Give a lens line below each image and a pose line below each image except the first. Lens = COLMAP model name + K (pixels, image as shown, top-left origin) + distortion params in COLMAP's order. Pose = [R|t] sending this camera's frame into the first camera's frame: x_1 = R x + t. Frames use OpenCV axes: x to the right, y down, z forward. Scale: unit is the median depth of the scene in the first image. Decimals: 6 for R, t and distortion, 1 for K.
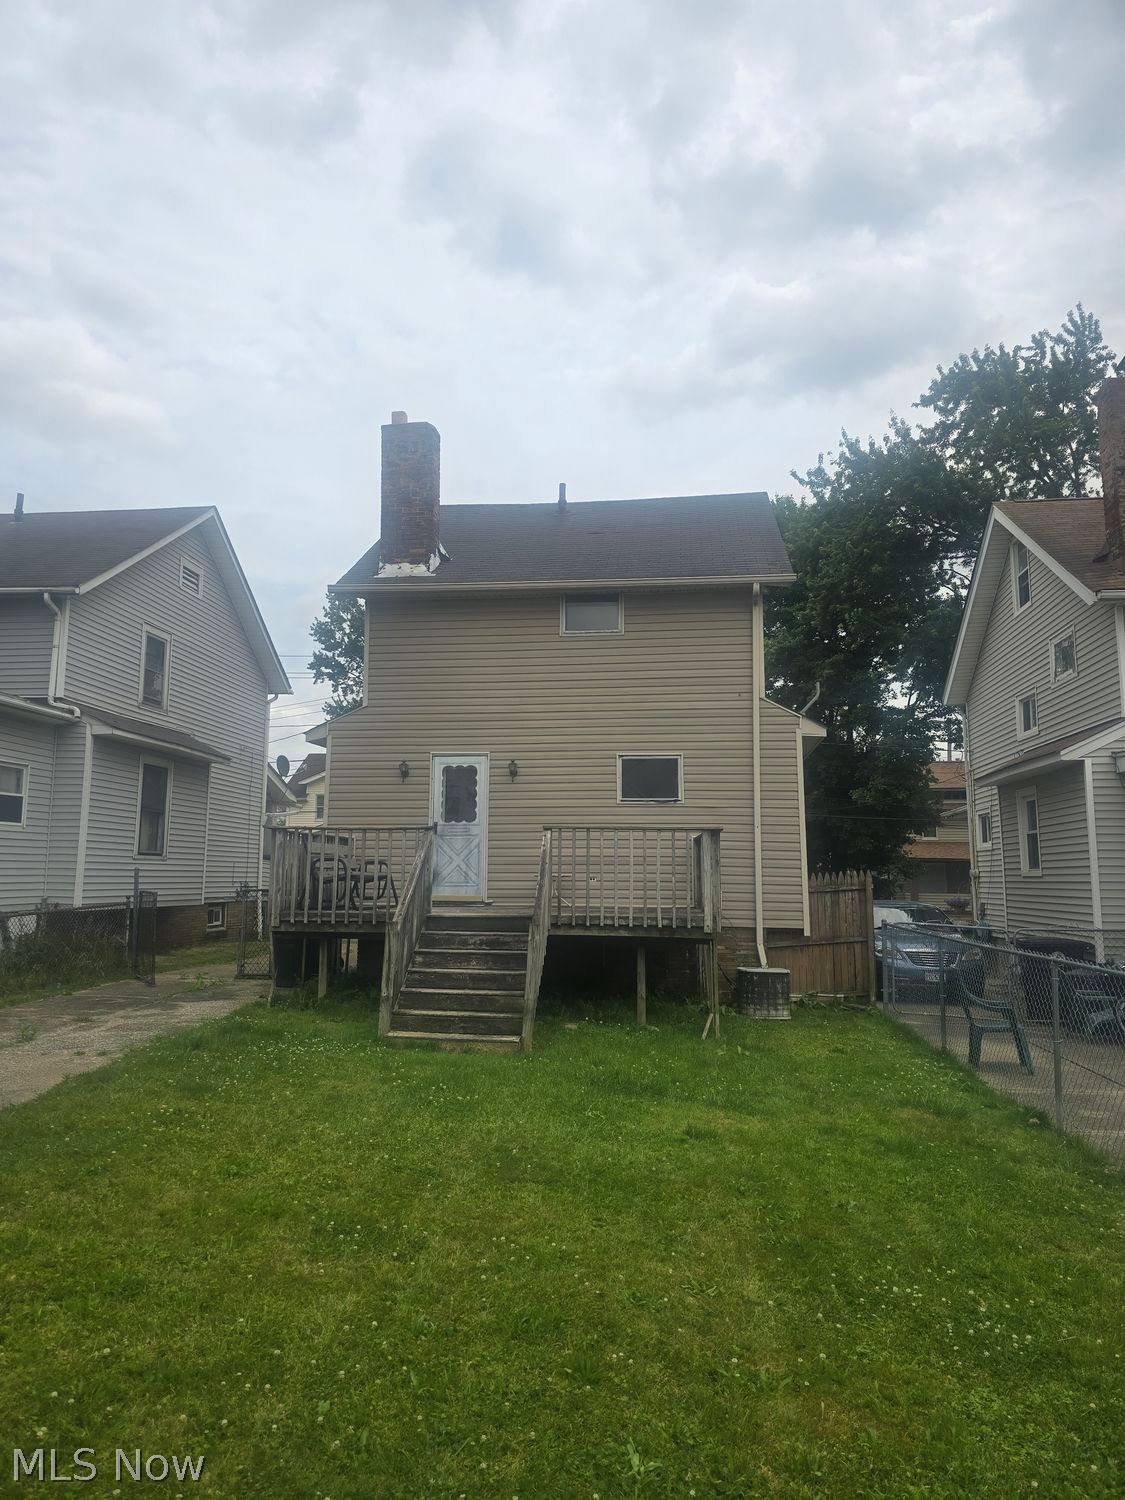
lens RADIAL K [[1001.8, 0, 563.8], [0, 1001.8, 748.1], [0, 0, 1]] dist [0.029762, -0.012030]
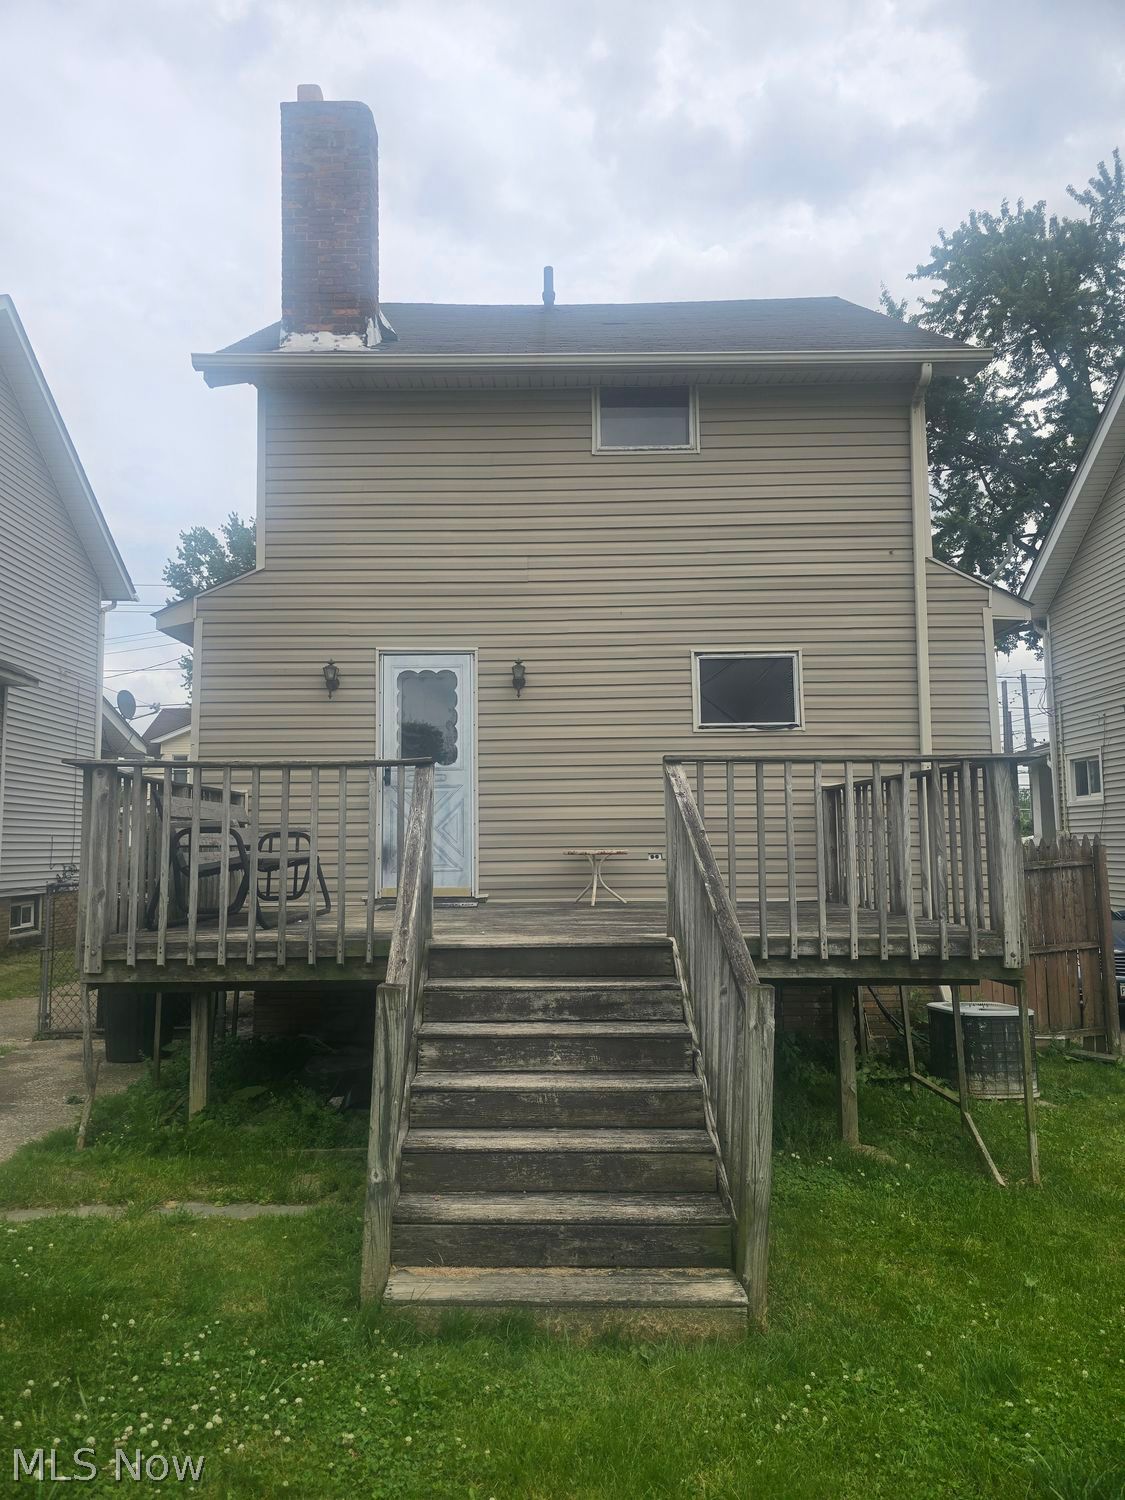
lens RADIAL K [[1001.8, 0, 550.5], [0, 1001.8, 751.3], [0, 0, 1]] dist [0.029762, -0.012030]
pose [[0.992946, -0.004872, 0.118466, -0.103651], [0.000553, 0.999335, 0.036464, 0.044897], [-0.118565, -0.036141, 0.992288, 0.405891]]
